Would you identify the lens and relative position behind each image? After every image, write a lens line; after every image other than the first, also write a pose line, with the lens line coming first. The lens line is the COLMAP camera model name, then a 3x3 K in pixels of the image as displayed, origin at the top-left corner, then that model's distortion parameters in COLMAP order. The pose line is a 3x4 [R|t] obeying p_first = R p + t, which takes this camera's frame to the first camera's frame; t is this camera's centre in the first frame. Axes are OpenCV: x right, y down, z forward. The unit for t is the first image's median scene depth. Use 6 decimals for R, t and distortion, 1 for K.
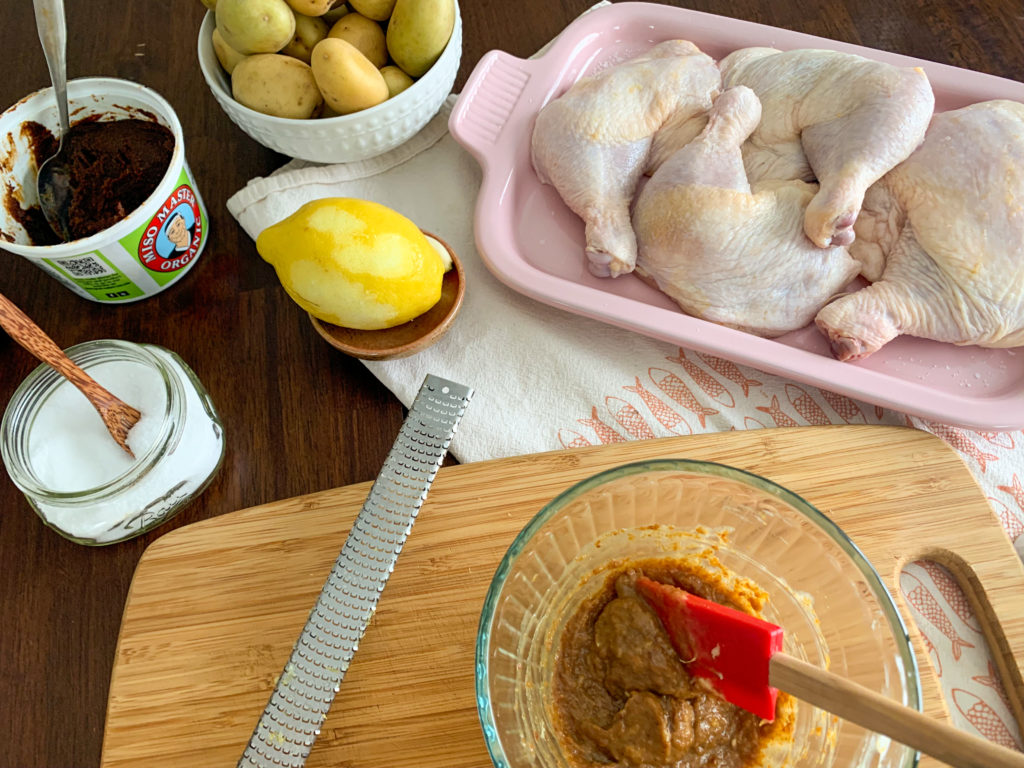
lens RADIAL K [[773.7, 0, 505.7], [0, 773.7, 398.2], [0, 0, 1]] dist [-0.016354, 0.007061]
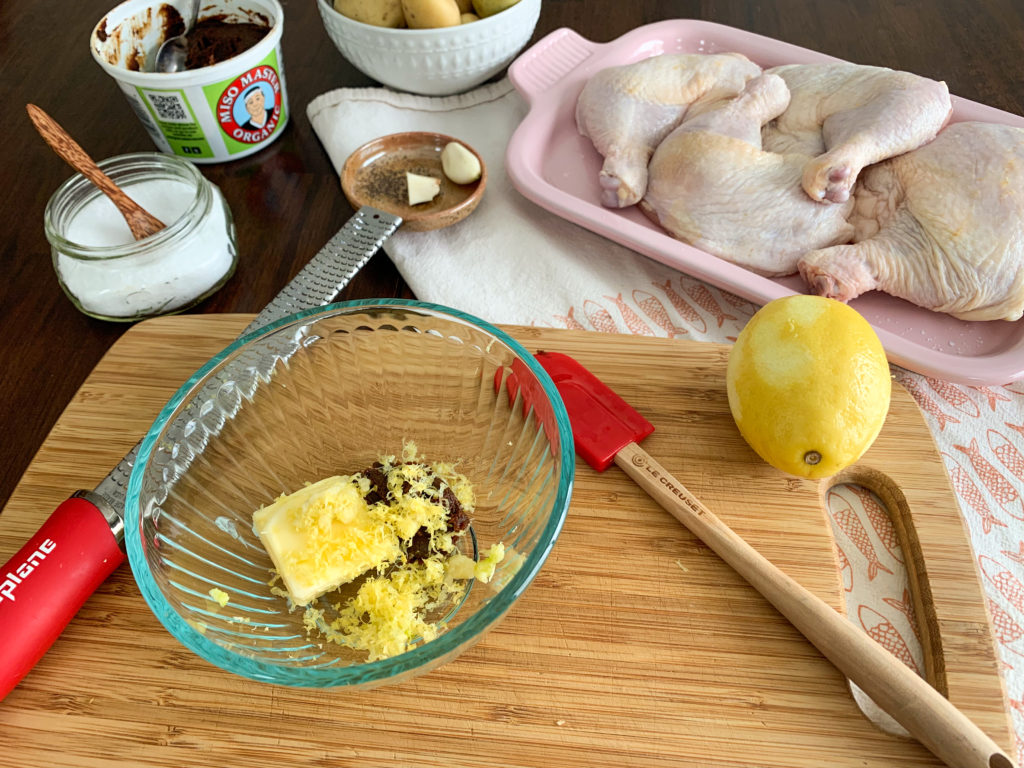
lens RADIAL K [[773.7, 0, 519.5], [0, 773.7, 409.1], [0, 0, 1]] dist [-0.016354, 0.007061]
pose [[0.969270, 0.214889, -0.119746, 0.203247], [-0.233821, 0.956034, -0.176995, 0.351590], [0.076447, 0.199555, 0.976900, -0.000775]]
